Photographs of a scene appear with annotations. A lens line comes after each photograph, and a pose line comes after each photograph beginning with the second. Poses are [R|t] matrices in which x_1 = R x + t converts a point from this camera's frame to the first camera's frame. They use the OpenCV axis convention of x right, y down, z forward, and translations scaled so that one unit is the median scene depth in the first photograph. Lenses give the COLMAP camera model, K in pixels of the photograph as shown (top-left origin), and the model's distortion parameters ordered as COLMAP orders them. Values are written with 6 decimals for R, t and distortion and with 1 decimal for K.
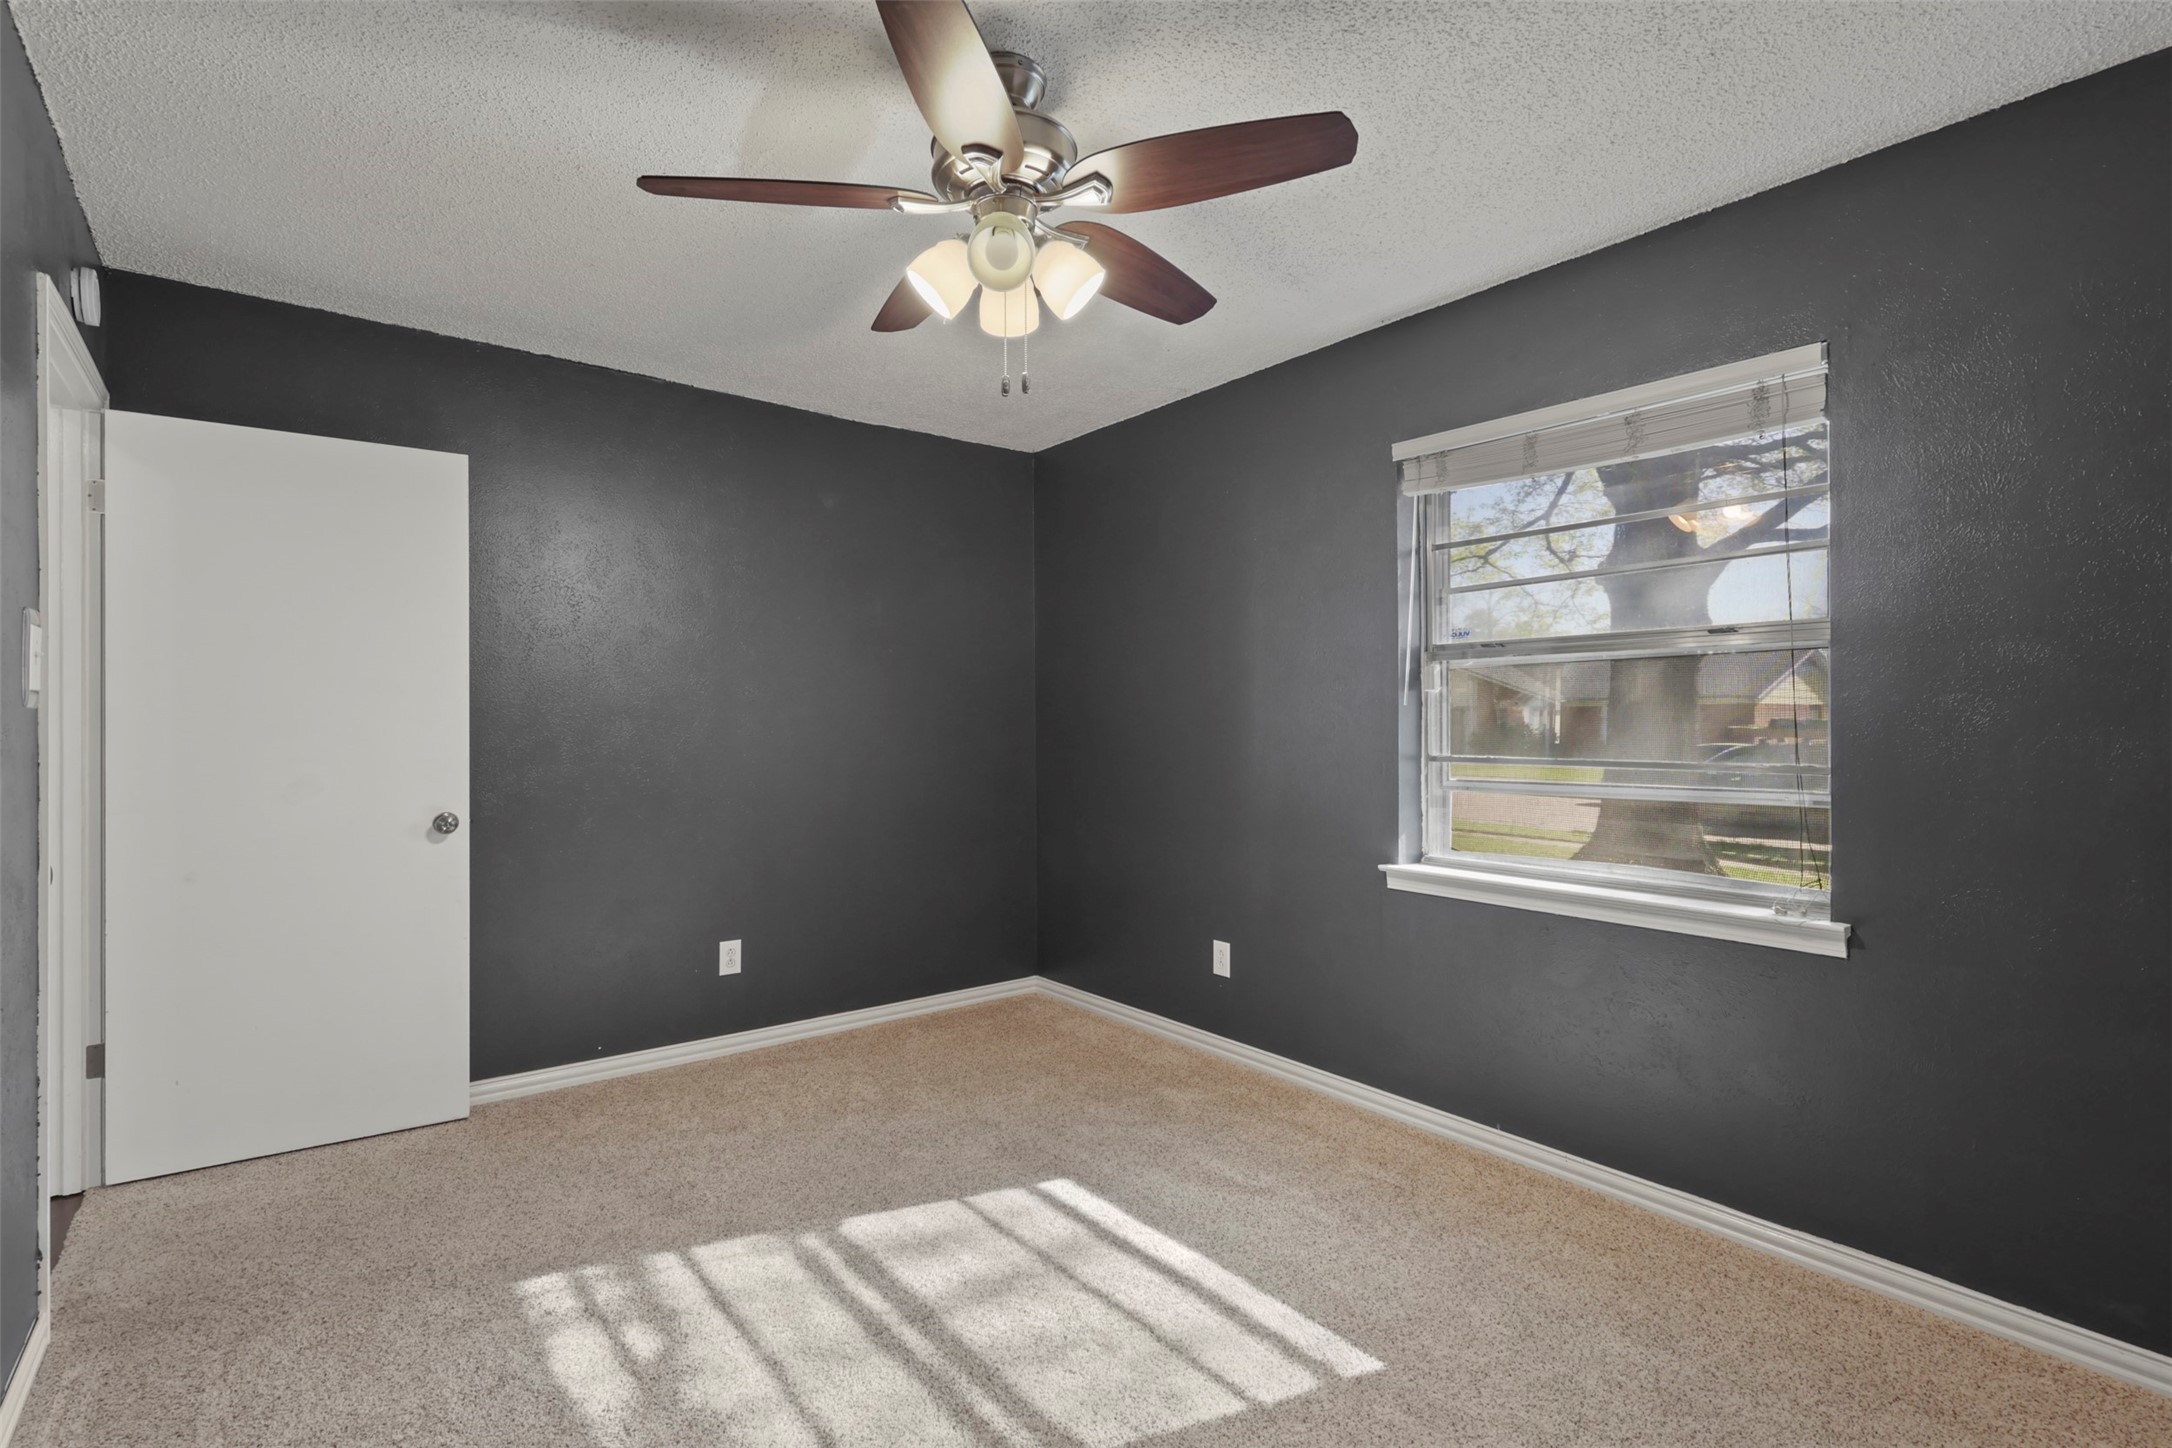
lens RADIAL K [[1003.5, 0, 1081.8], [0, 1003.5, 724.4], [0, 0, 1]] dist [-0.001912, -0.000234]
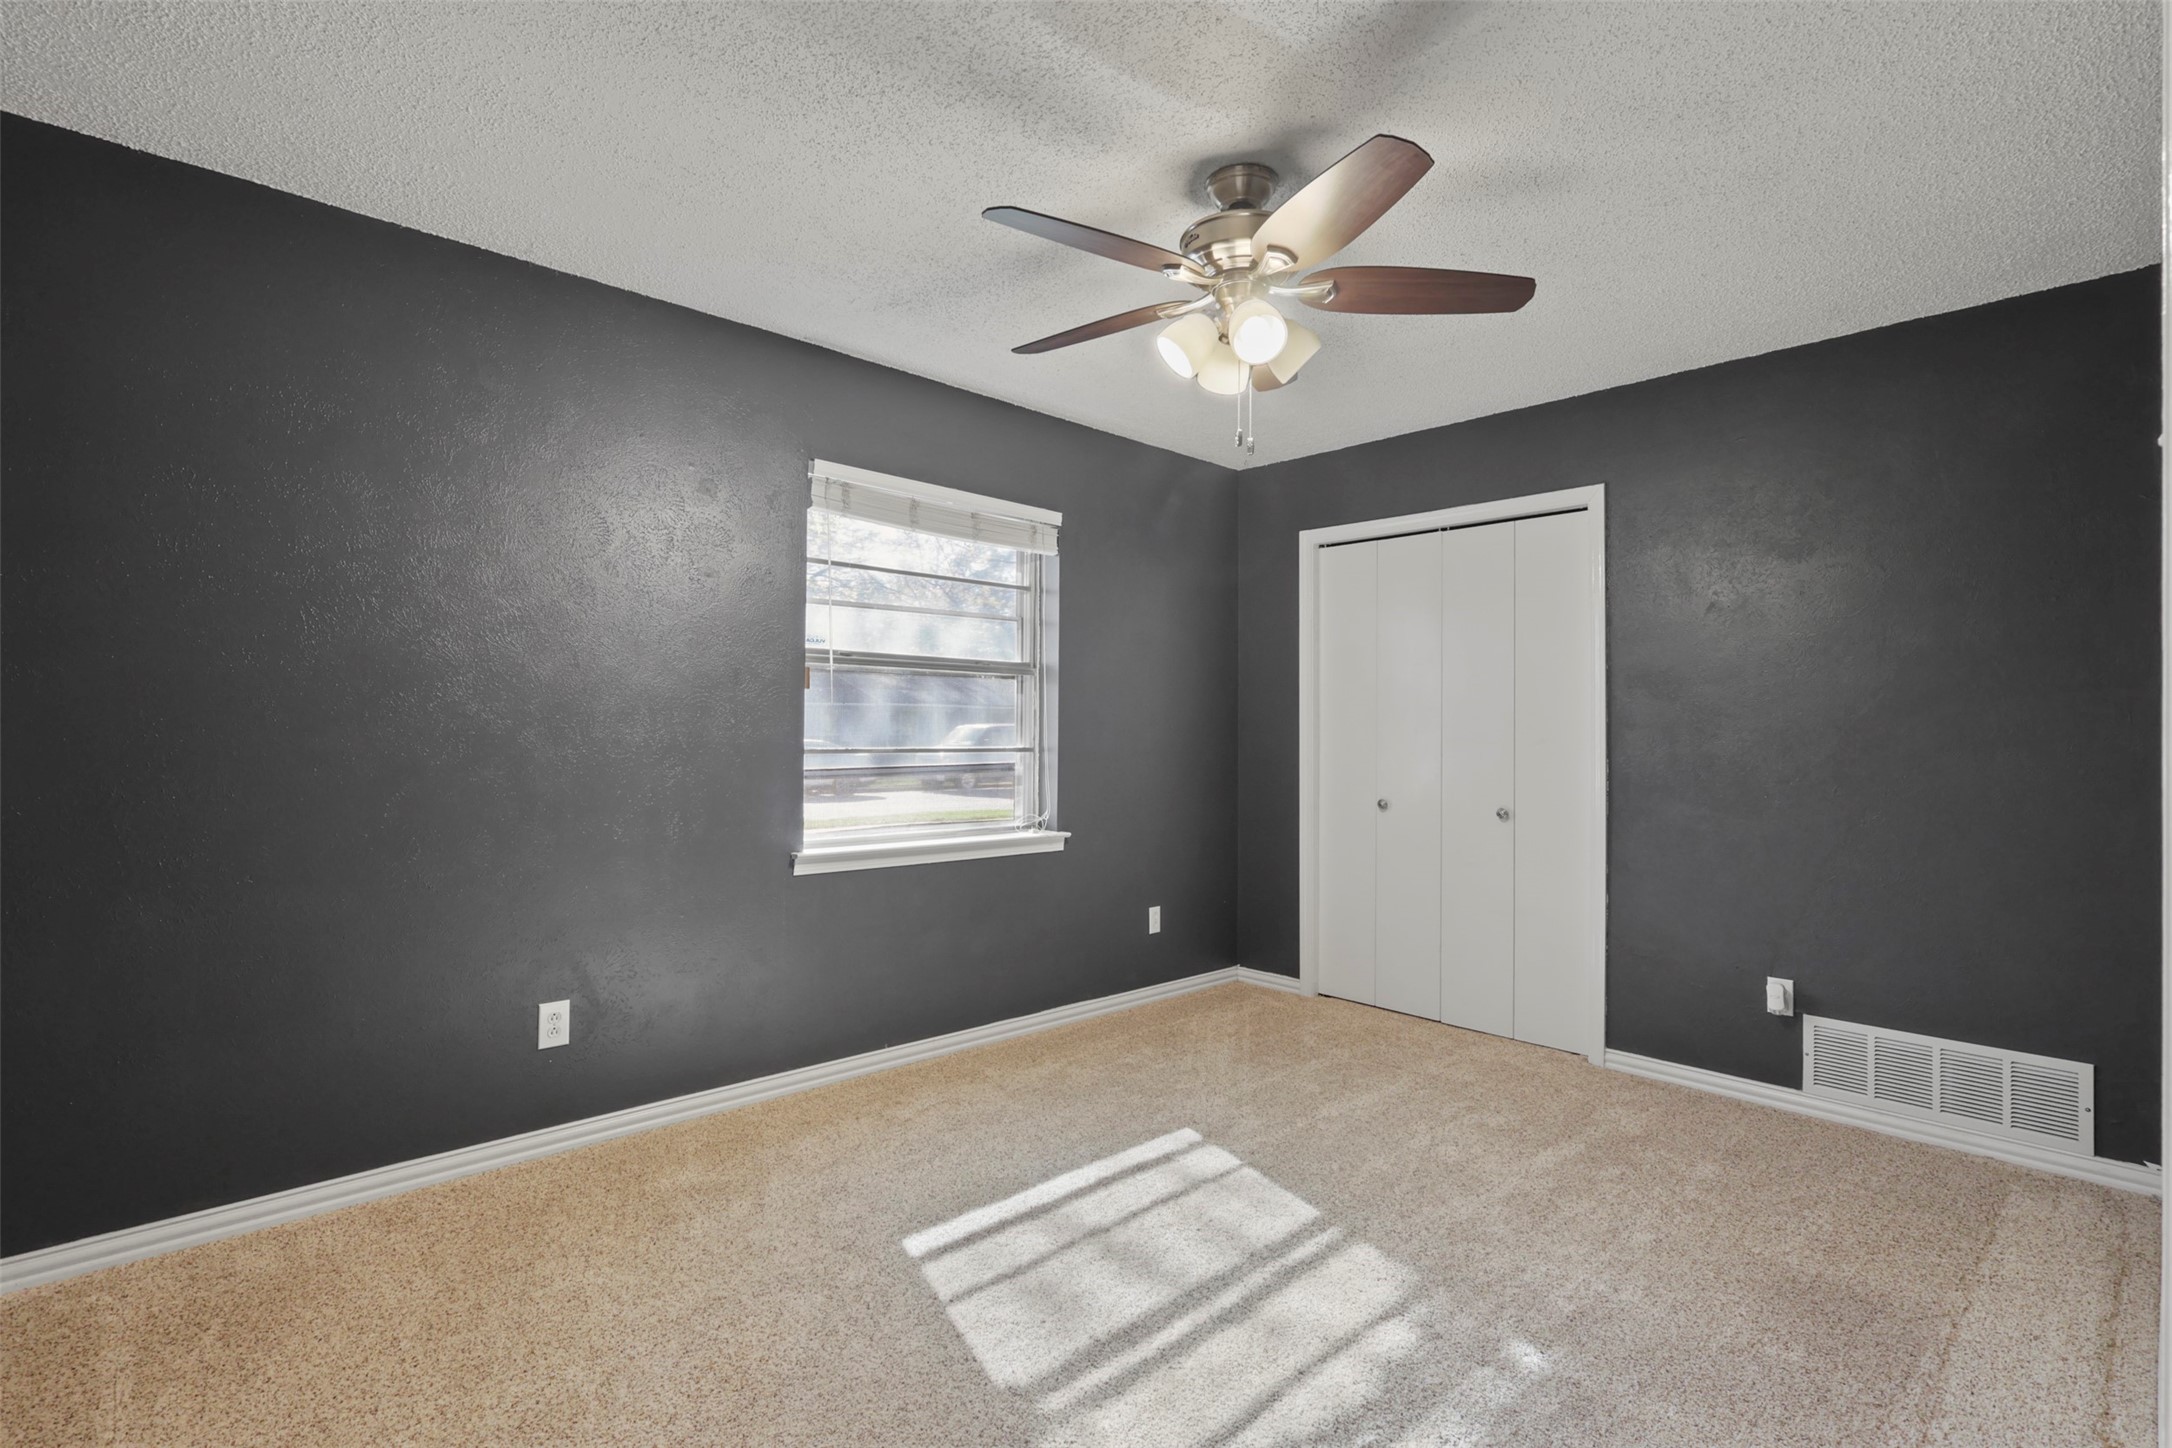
lens RADIAL K [[1003.5, 0, 1081.8], [0, 1003.5, 724.4], [0, 0, 1]] dist [-0.001912, -0.000234]
pose [[-0.075763, -0.002493, 0.997123, -1.068762], [-0.012154, 0.999925, 0.001576, -0.001646], [-0.997052, -0.012000, -0.075788, 1.085974]]
